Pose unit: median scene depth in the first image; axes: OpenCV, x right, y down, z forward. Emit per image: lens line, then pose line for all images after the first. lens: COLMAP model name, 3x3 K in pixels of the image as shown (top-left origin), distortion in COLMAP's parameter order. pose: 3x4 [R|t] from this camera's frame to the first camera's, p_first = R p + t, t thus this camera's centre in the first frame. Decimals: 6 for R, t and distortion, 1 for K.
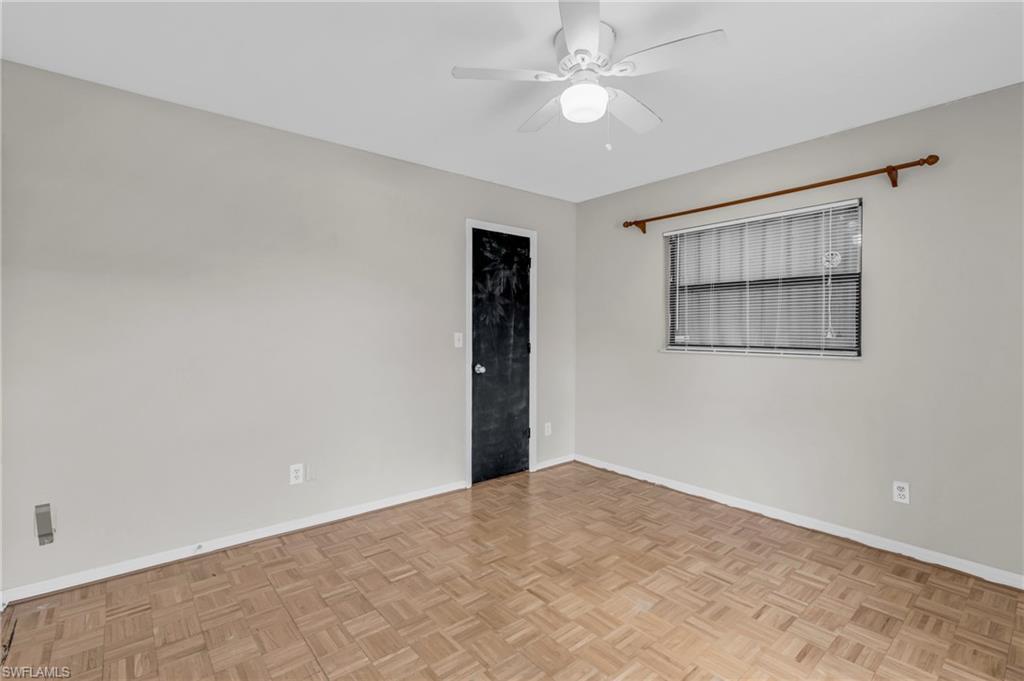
lens RADIAL K [[462.6, 0, 513.8], [0, 462.6, 337.5], [0, 0, 1]] dist [0.000955, 0.000149]
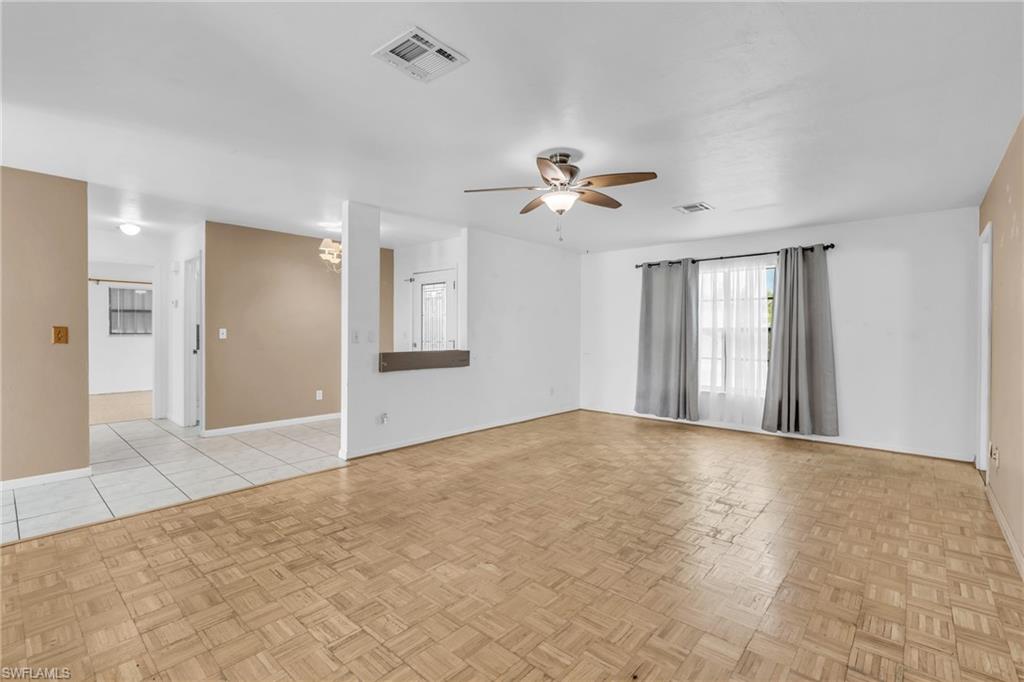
lens RADIAL K [[462.6, 0, 513.8], [0, 462.6, 338.0], [0, 0, 1]] dist [0.000955, 0.000149]
pose [[-0.187671, -0.006272, 0.982212, -2.473580], [0.014715, 0.999849, 0.009197, 0.048506], [-0.982122, 0.016179, -0.187550, -0.629047]]
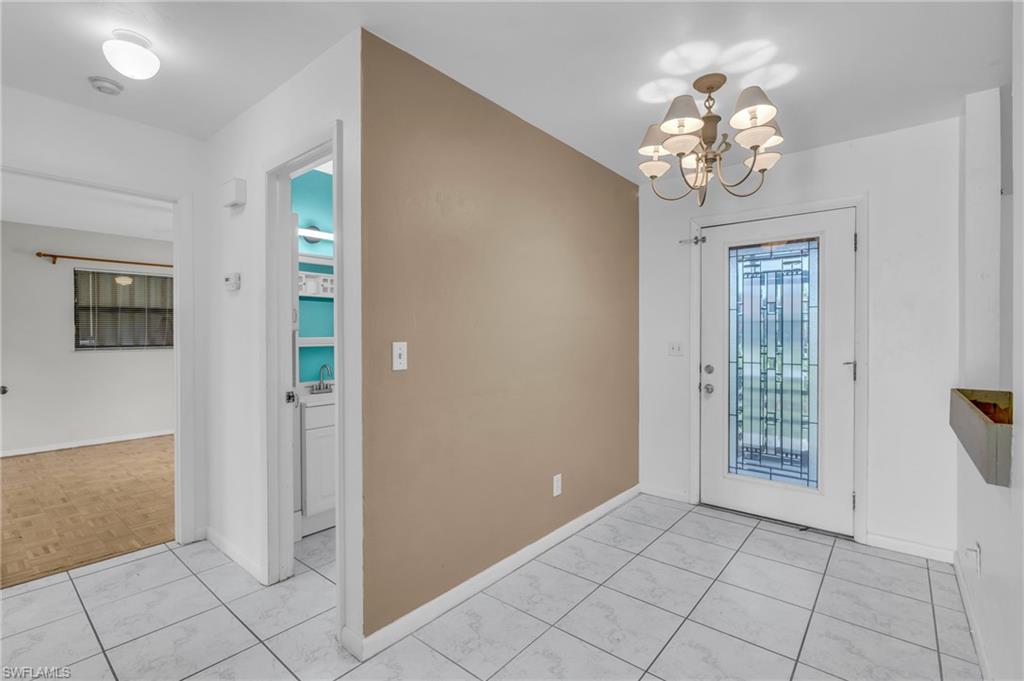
lens RADIAL K [[462.6, 0, 515.3], [0, 462.6, 344.0], [0, 0, 1]] dist [0.000264, -0.000130]
pose [[-0.228354, -0.007449, 0.973550, -1.377499], [0.020355, 0.999716, 0.012424, 0.016466], [-0.973365, 0.022653, -0.228137, 0.009533]]
